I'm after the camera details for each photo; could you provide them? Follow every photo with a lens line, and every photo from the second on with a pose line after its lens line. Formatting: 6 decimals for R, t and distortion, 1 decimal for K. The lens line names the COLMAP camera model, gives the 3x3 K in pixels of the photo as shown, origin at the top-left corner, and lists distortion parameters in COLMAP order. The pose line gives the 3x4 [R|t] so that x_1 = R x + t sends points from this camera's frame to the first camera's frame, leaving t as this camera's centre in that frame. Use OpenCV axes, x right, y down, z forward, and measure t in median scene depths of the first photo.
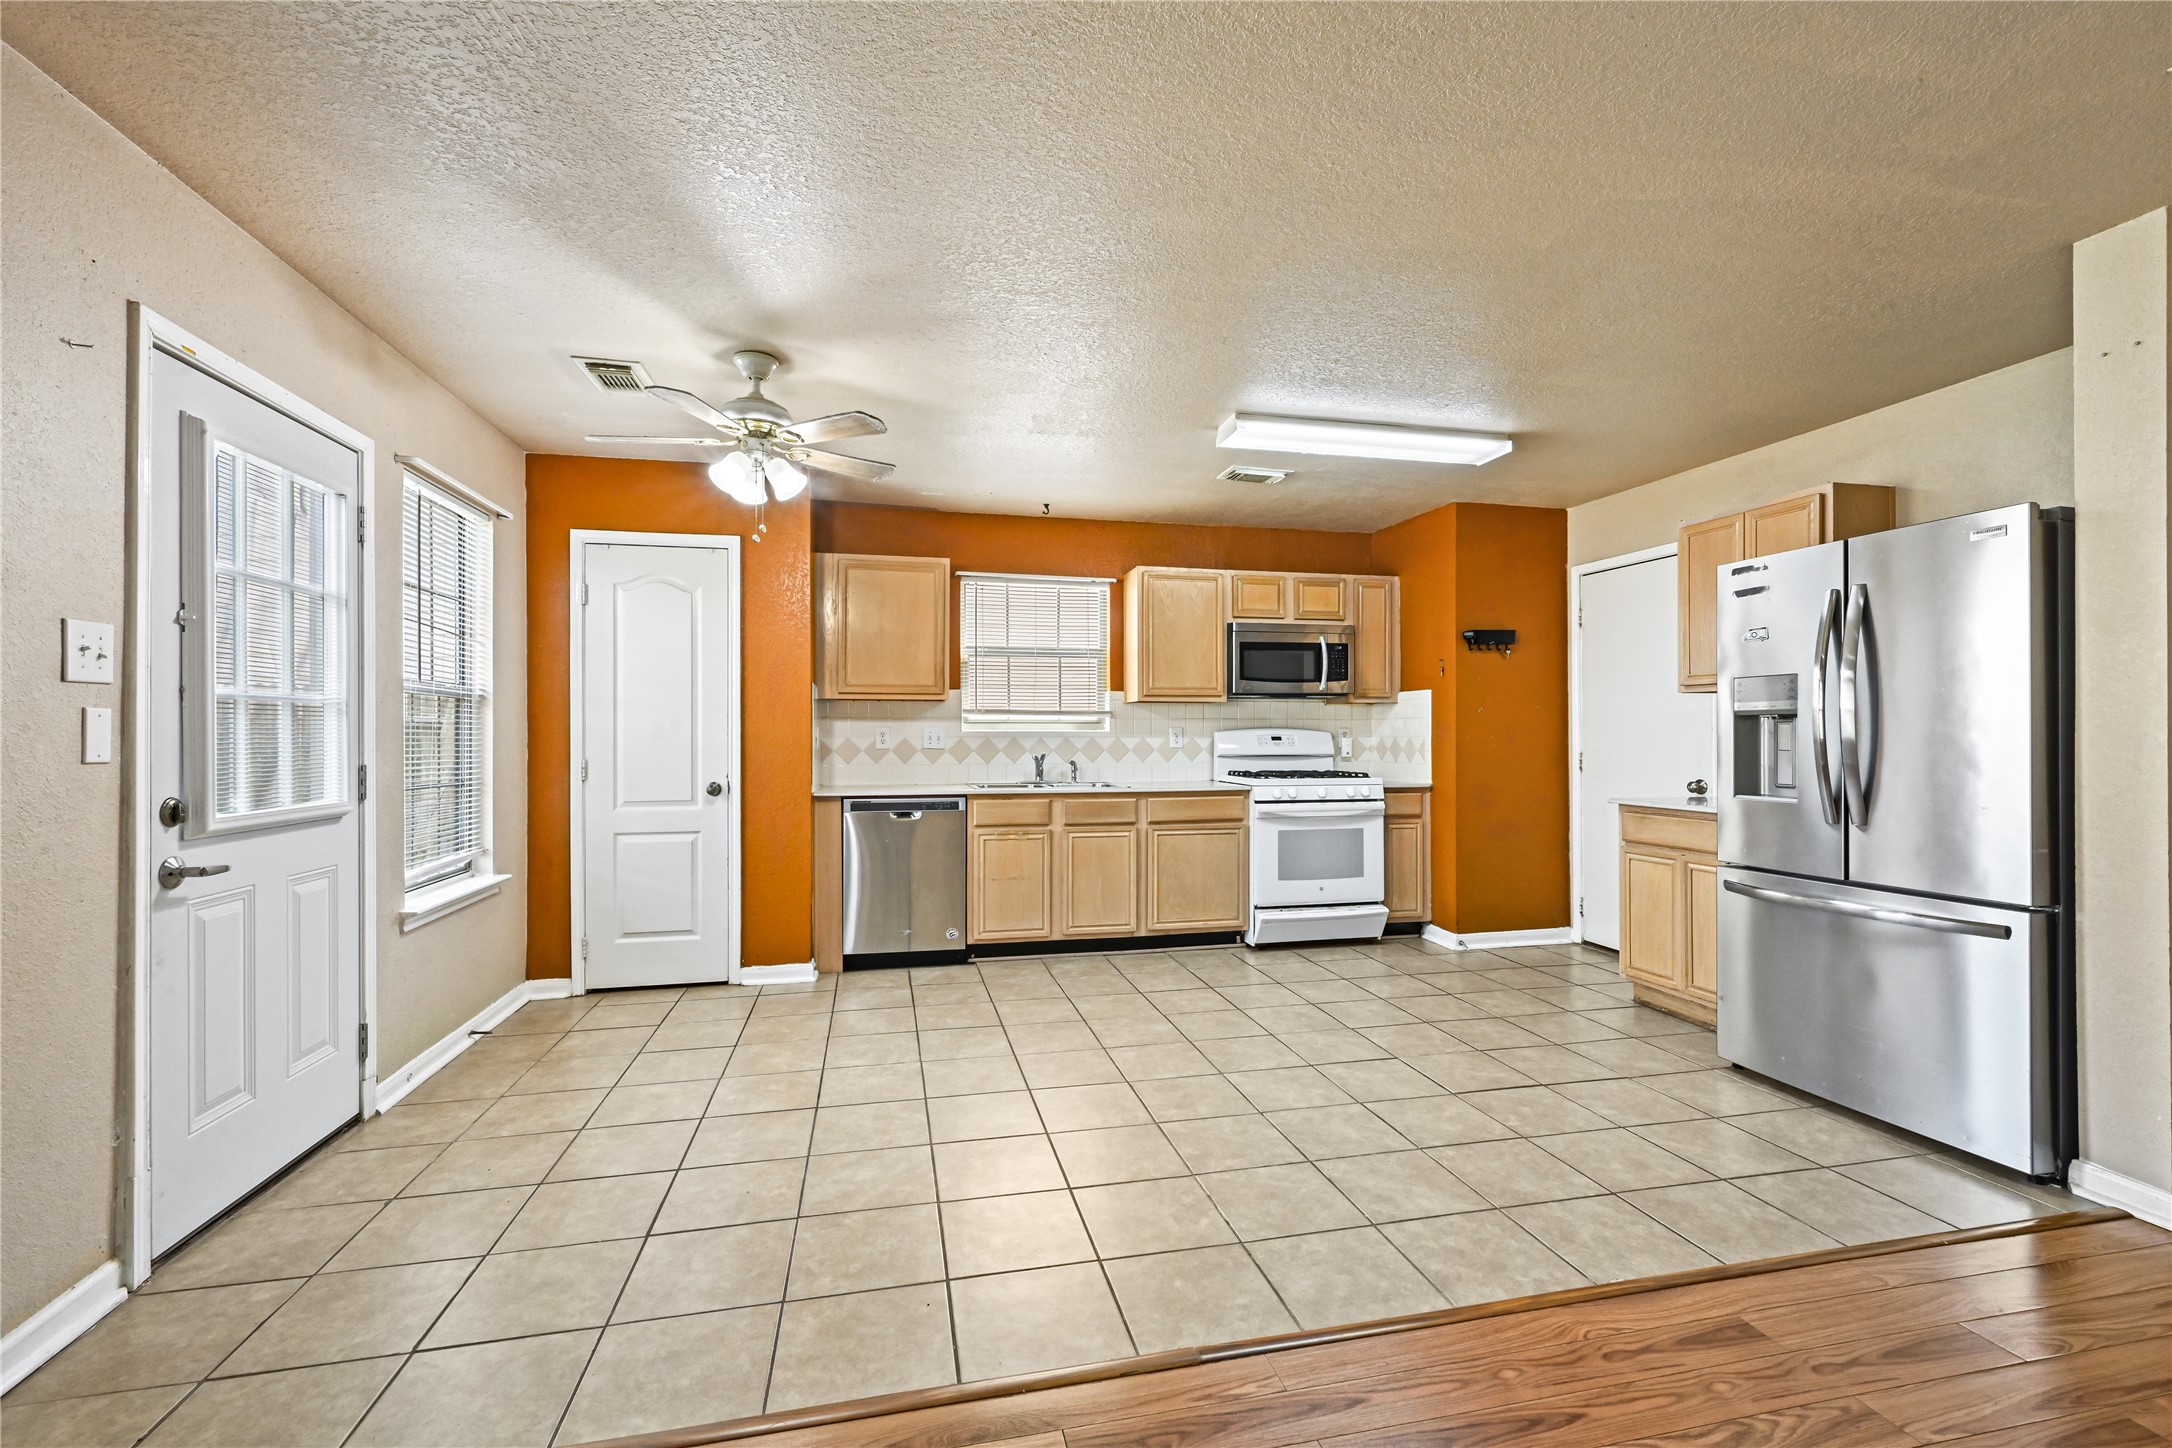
lens RADIAL K [[921.3, 0, 1094.4], [0, 921.3, 727.0], [0, 0, 1]] dist [-0.002099, 0.000819]
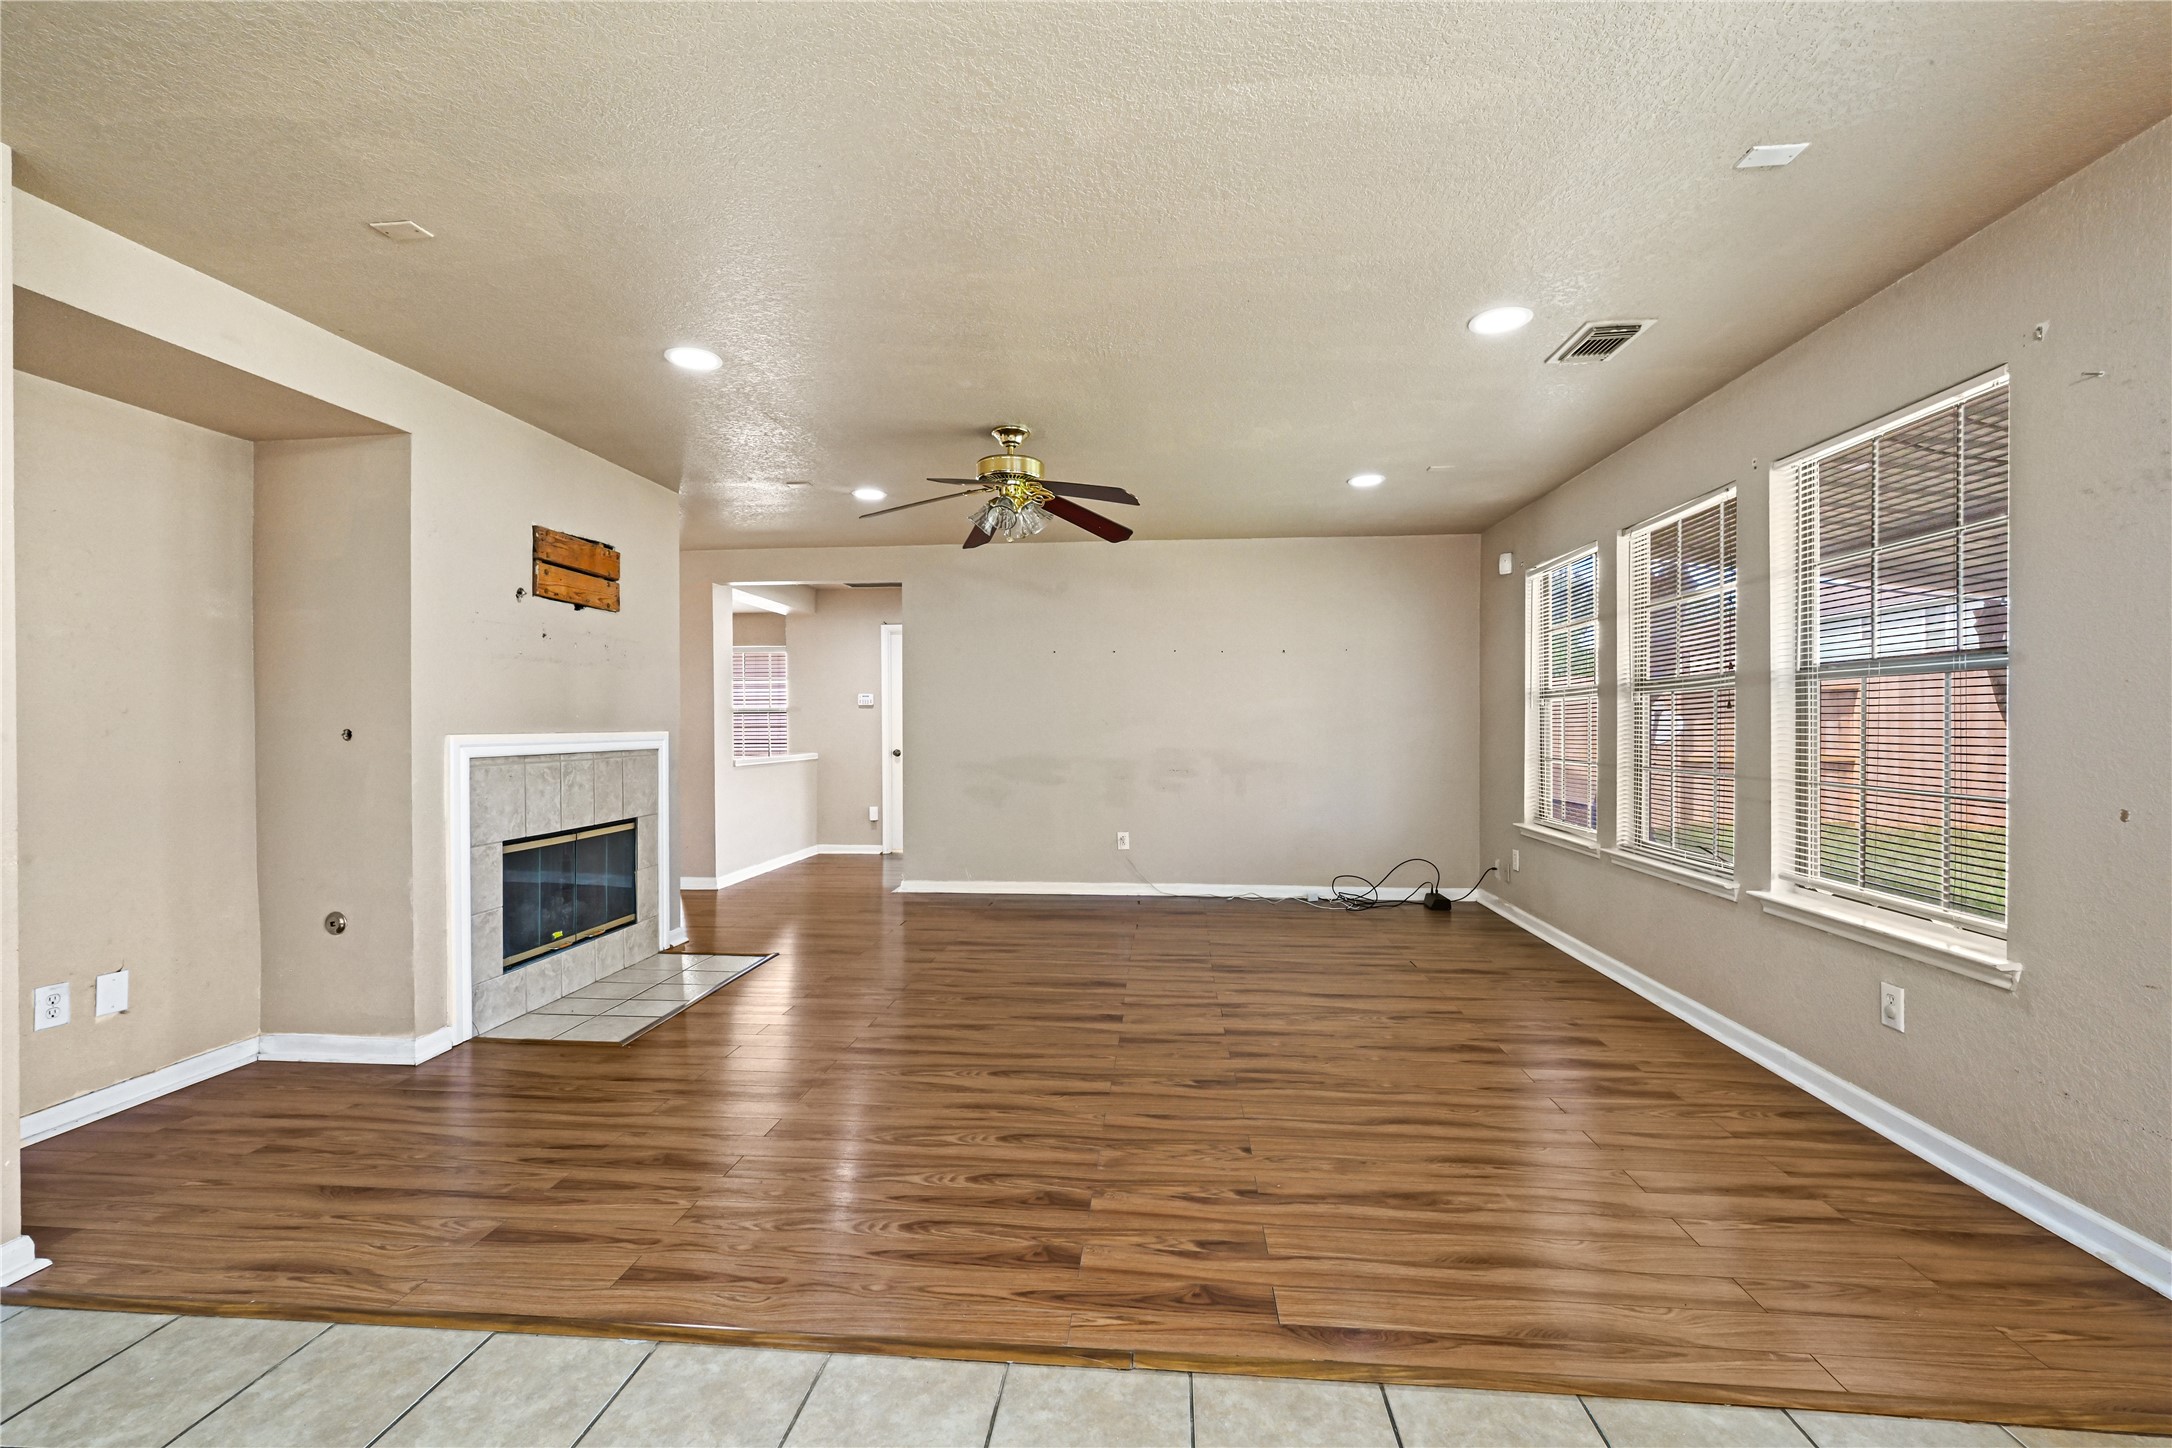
lens RADIAL K [[921.3, 0, 1079.5], [0, 921.3, 728.2], [0, 0, 1]] dist [-0.002099, 0.000819]
pose [[-0.950018, 0.004671, 0.312159, -0.053502], [0.005105, 0.999987, 0.000573, 0.003611], [-0.312152, 0.002138, -0.950030, 0.727073]]
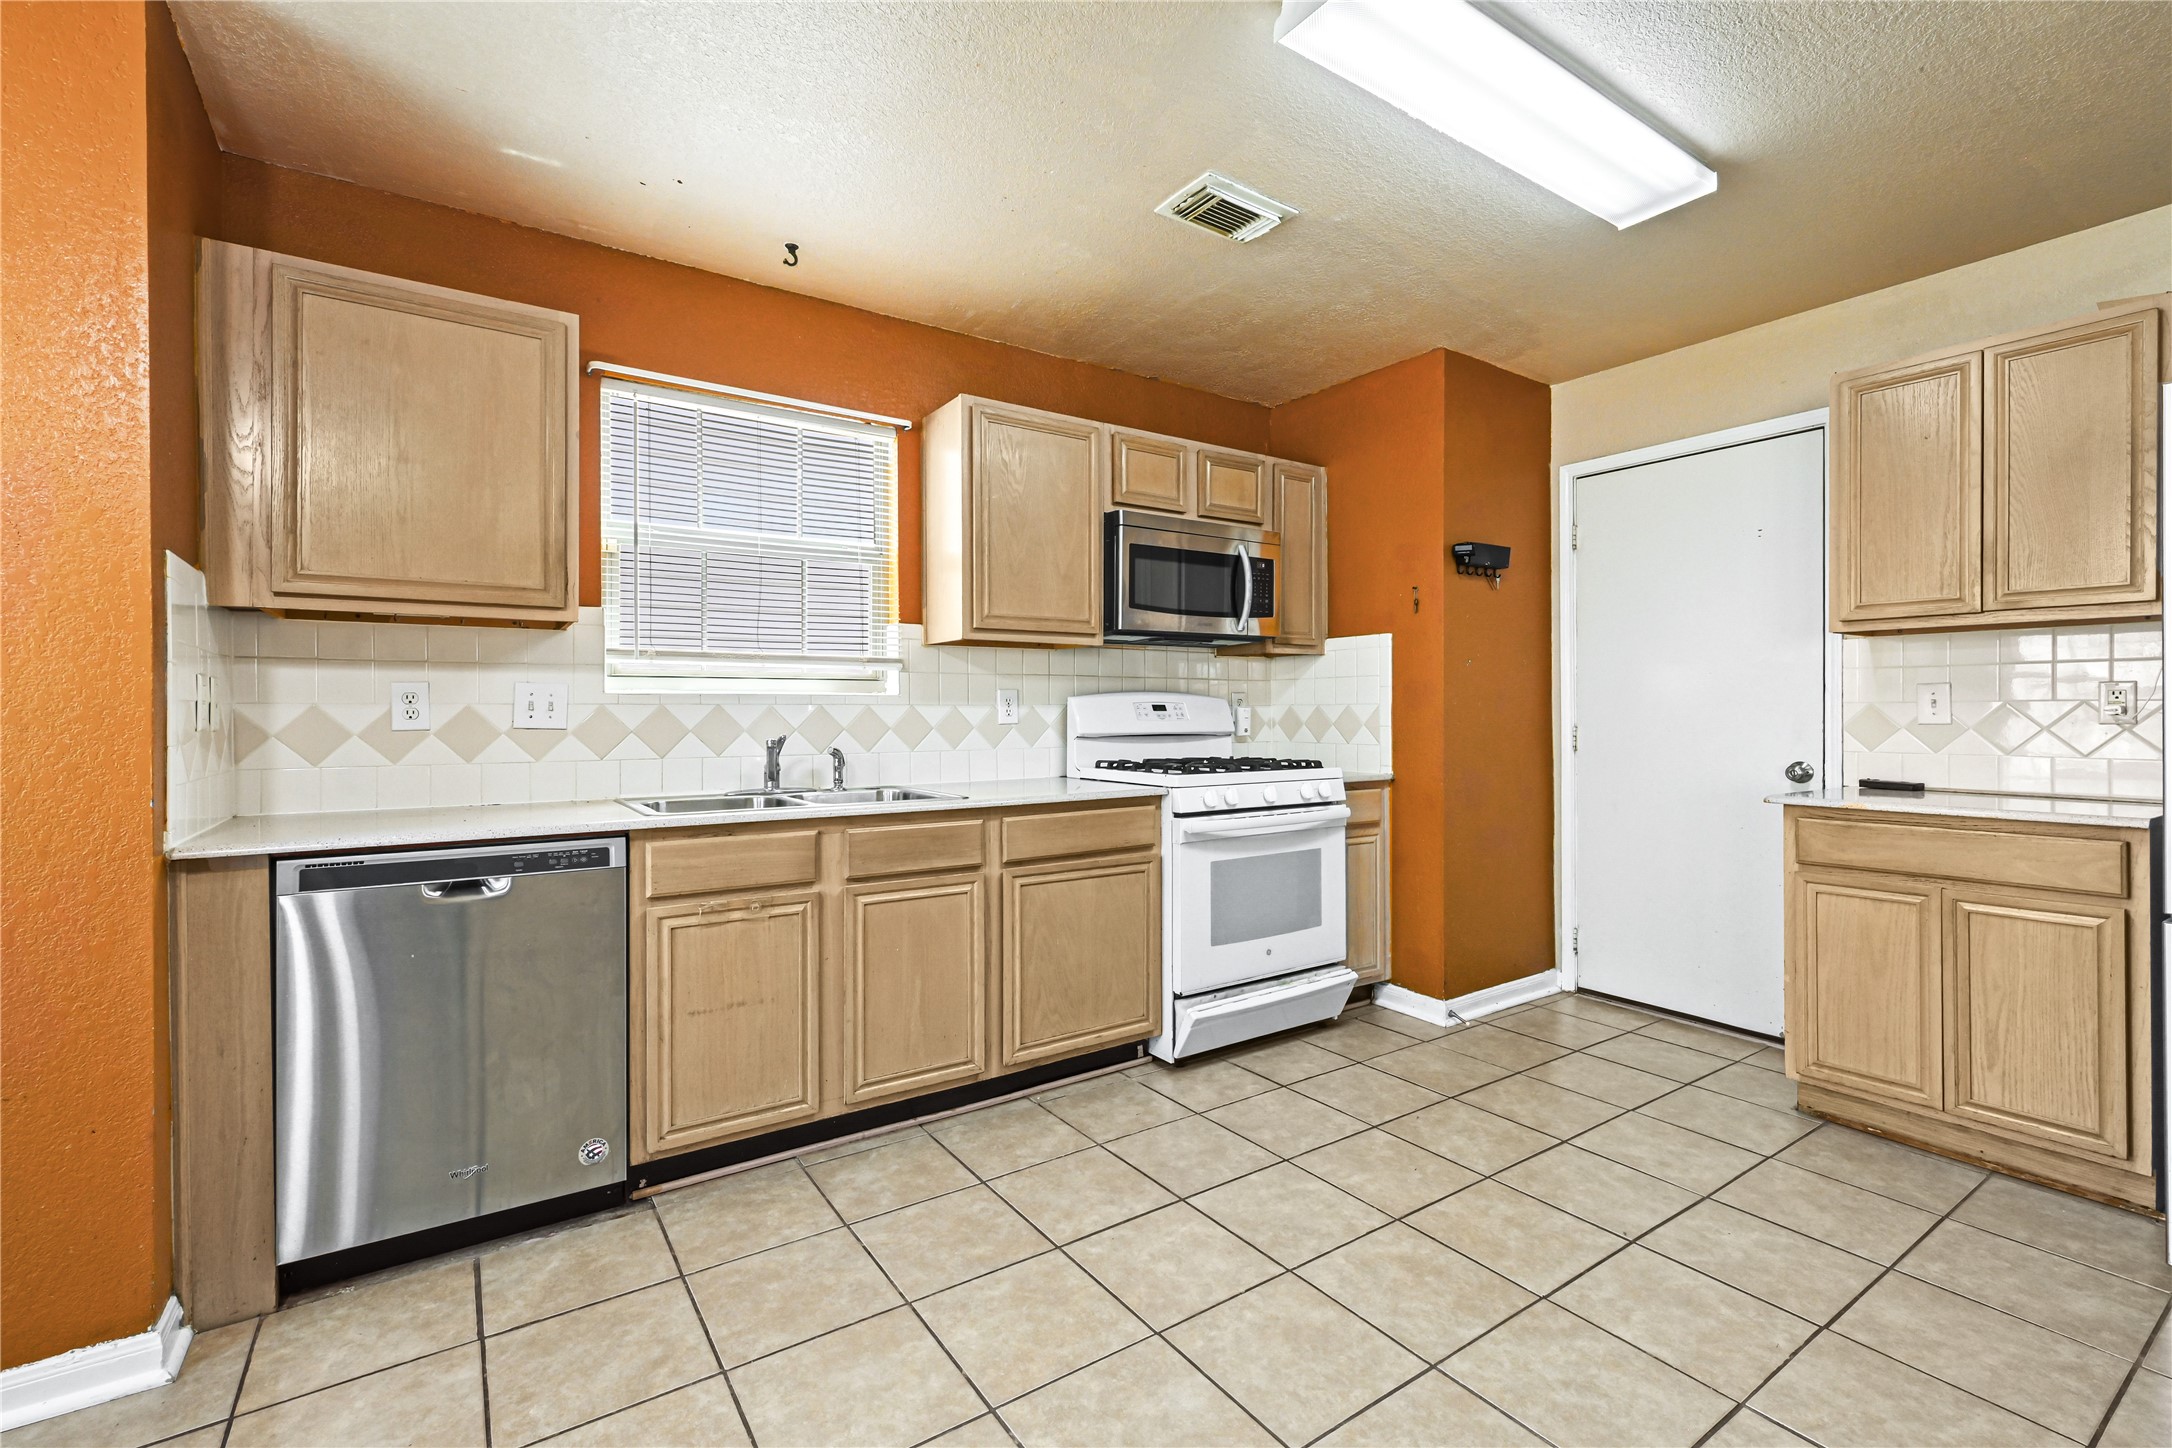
lens RADIAL K [[921.3, 0, 1081.9], [0, 921.3, 713.6], [0, 0, 1]] dist [-0.002099, 0.000819]
pose [[0.932361, -0.002816, 0.361517, -0.095410], [0.000738, 0.999982, 0.005886, 0.014875], [-0.361527, -0.005221, 0.932347, 0.509549]]
